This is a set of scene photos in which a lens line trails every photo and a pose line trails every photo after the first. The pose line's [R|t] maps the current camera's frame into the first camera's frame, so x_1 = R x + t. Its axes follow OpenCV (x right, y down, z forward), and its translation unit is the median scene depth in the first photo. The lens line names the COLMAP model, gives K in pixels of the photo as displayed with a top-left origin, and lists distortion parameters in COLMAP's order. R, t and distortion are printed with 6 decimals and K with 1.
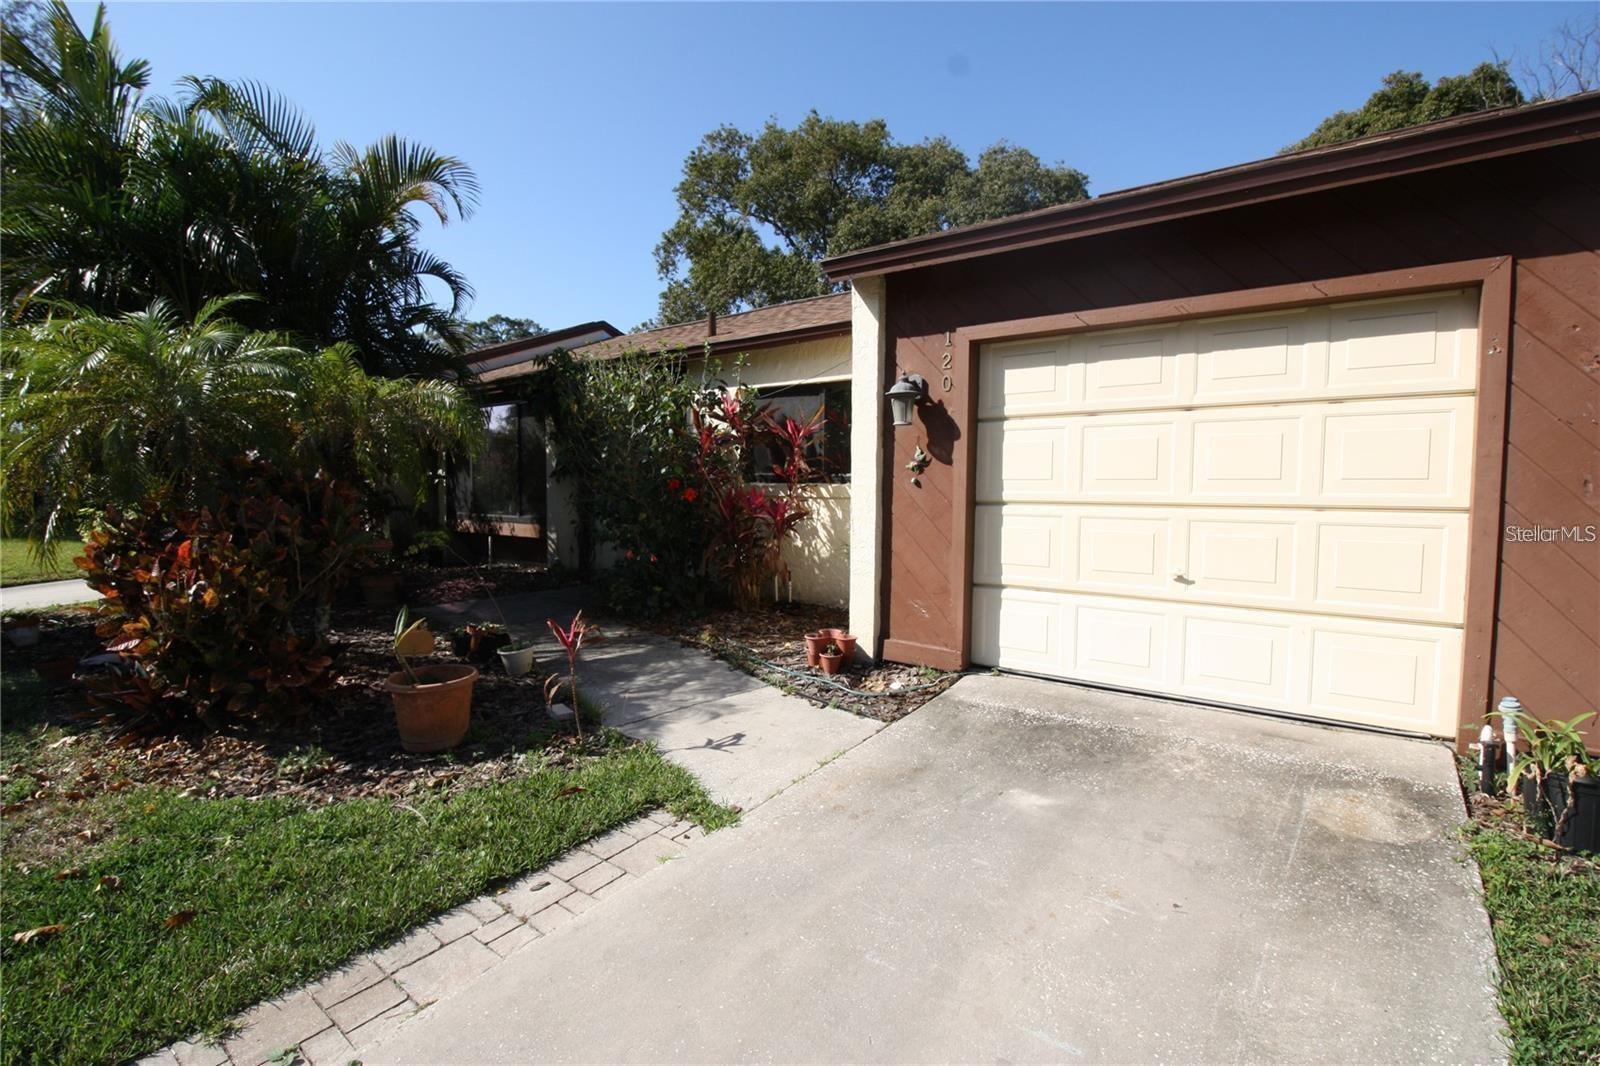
lens RADIAL K [[748.1, 0, 800.3], [0, 748.1, 531.5], [0, 0, 1]] dist [-0.004101, -0.000735]
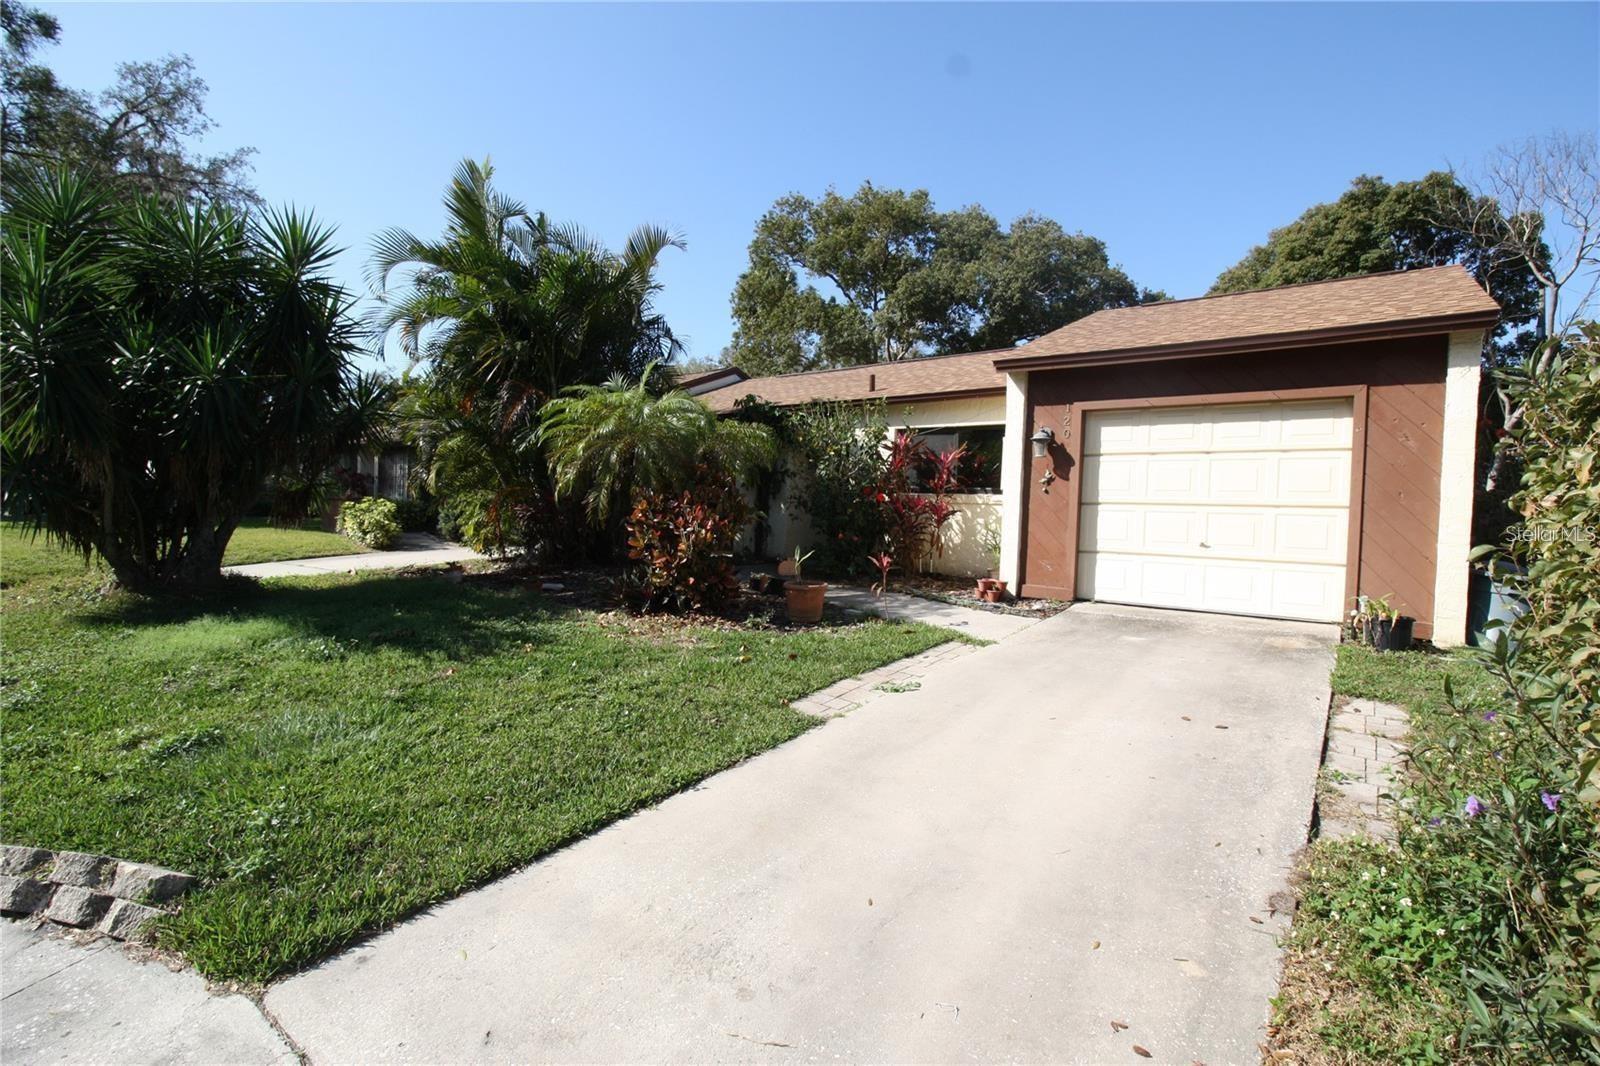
lens RADIAL K [[748.1, 0, 798.4], [0, 748.1, 530.7], [0, 0, 1]] dist [-0.004101, -0.000735]
pose [[0.999631, 0.026751, 0.004819, -0.399261], [-0.026563, 0.999018, -0.035467, 0.097118], [-0.005763, 0.035325, 0.999359, -0.670787]]
